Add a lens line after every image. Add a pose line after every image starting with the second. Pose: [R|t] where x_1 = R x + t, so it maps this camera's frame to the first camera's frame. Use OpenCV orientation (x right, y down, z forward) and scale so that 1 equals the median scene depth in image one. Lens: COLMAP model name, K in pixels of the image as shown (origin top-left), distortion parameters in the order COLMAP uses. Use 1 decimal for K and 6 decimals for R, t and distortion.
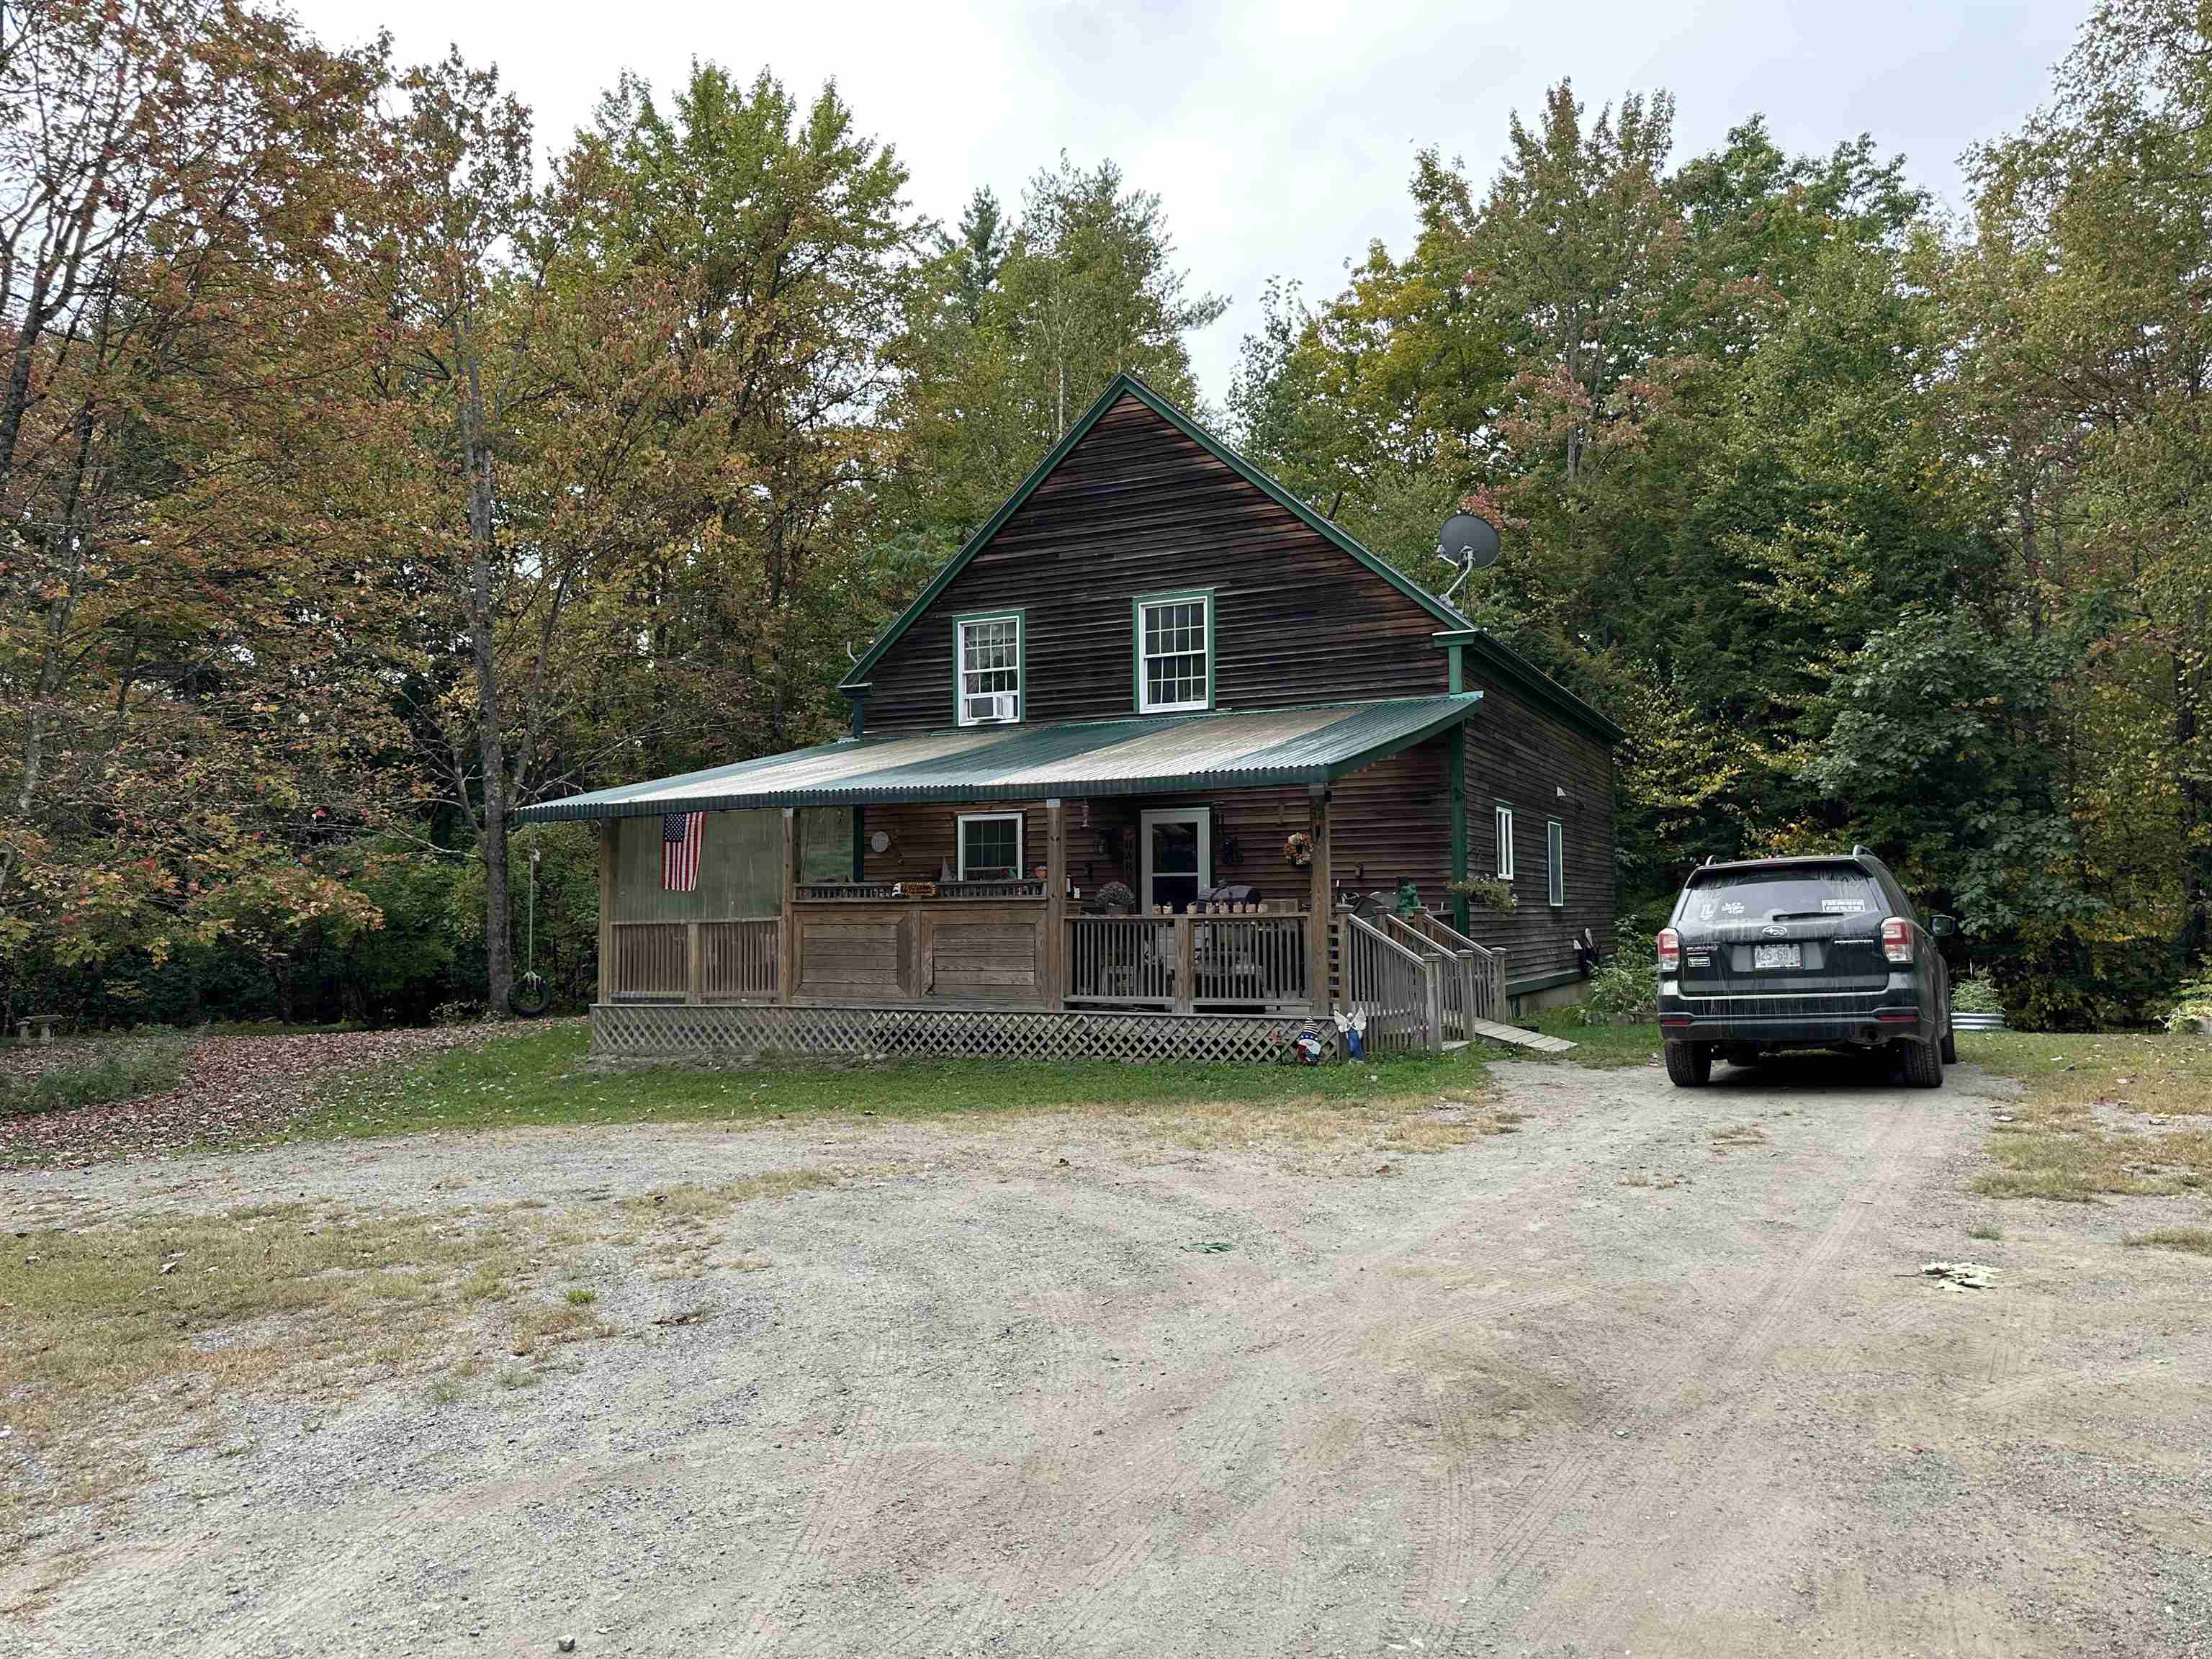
lens RADIAL K [[1542.8, 0, 1117.8], [0, 1542.8, 823.3], [0, 0, 1]] dist [0.088132, -0.117626]
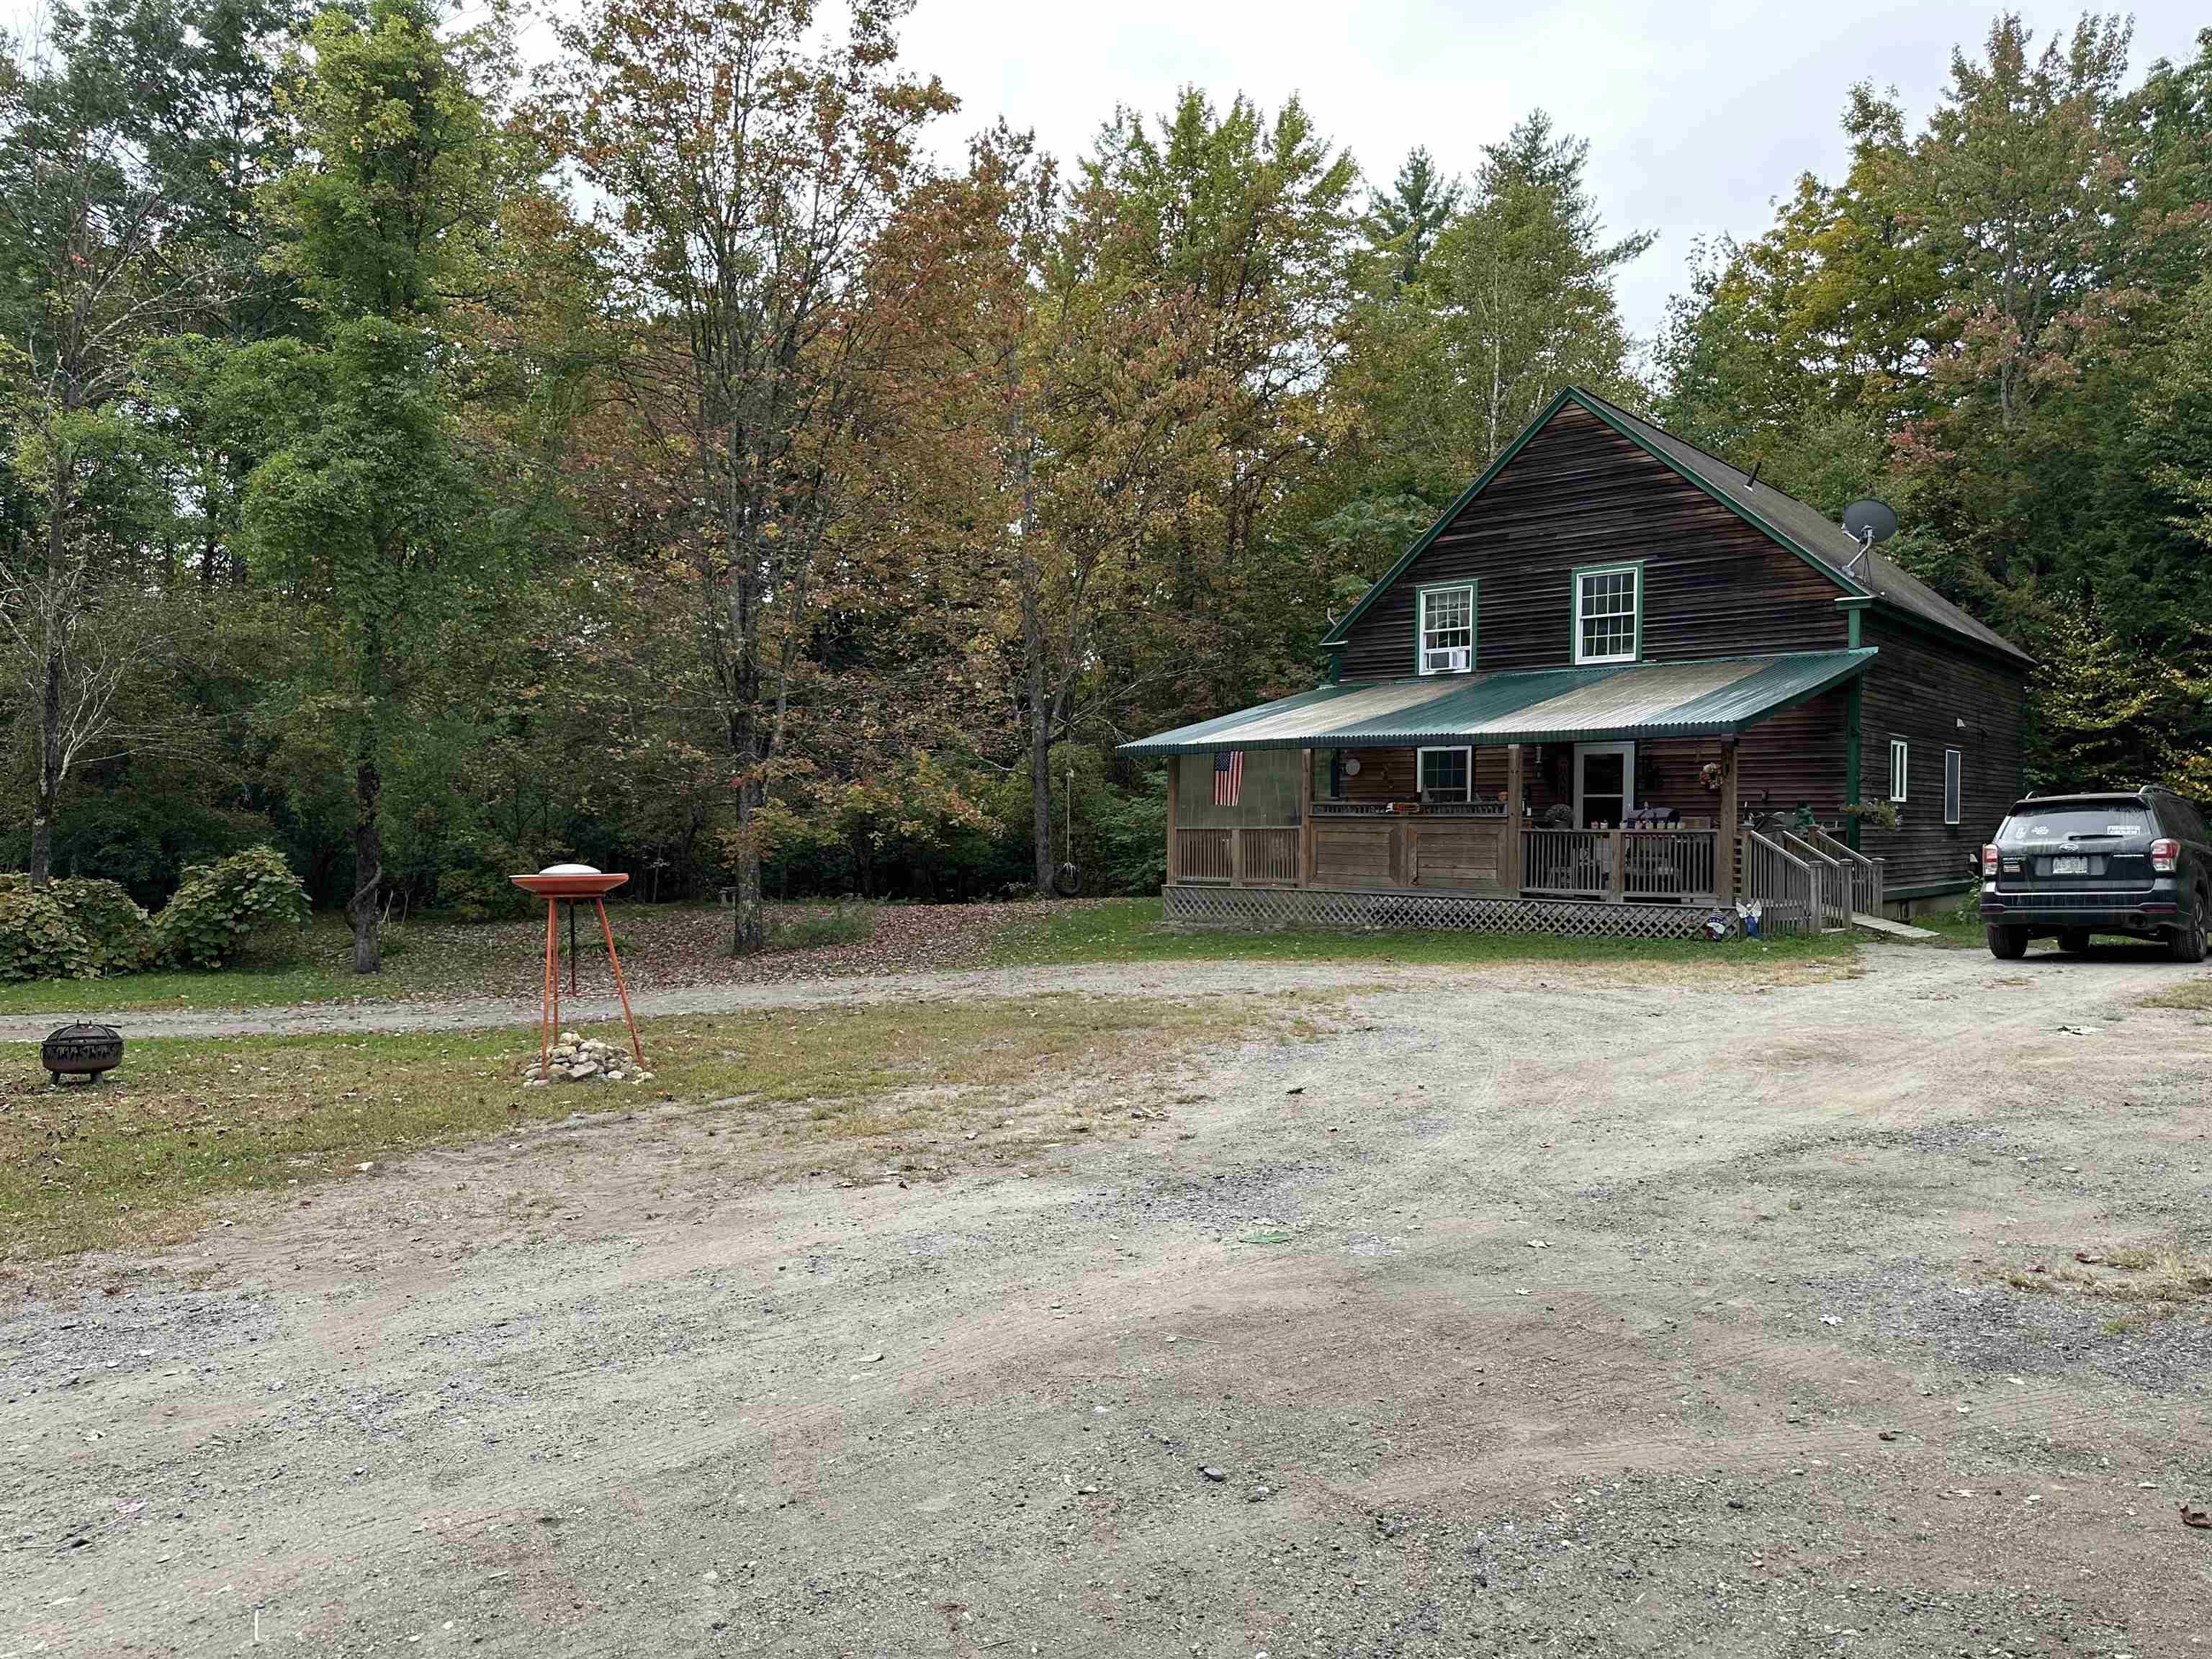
lens RADIAL K [[1559.1, 0, 1093.5], [0, 1559.1, 862.8], [0, 0, 1]] dist [0.064276, -0.087631]
pose [[0.967268, 0.019200, -0.253030, -0.037300], [0.002886, 0.996237, 0.086624, -0.022584], [0.253741, -0.084519, 0.963573, -0.312496]]
